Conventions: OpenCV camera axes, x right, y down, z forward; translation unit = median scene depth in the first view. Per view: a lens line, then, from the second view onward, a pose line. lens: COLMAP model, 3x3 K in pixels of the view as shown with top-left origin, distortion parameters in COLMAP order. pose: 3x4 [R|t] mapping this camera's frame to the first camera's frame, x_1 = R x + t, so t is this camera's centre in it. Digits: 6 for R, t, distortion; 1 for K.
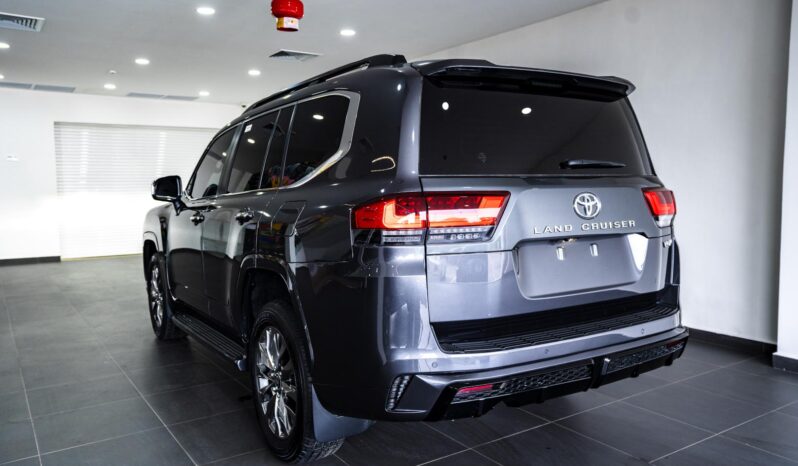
lens RADIAL K [[627.9, 0, 399.0], [0, 627.9, 233.0], [0, 0, 1]] dist [0.028195, 0.004428]
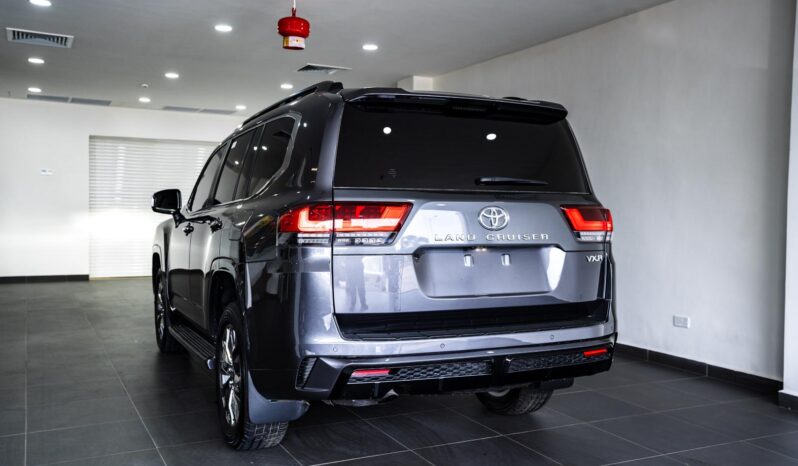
lens RADIAL K [[749.8, 0, 399.0], [0, 749.8, 233.0], [0, 0, 1]] dist [0.061049, 0.005731]
pose [[0.991623, 0.024820, -0.126757, 0.247059], [-0.030891, 0.998457, -0.046155, 0.039684], [0.125416, 0.049684, 0.990859, -0.266780]]
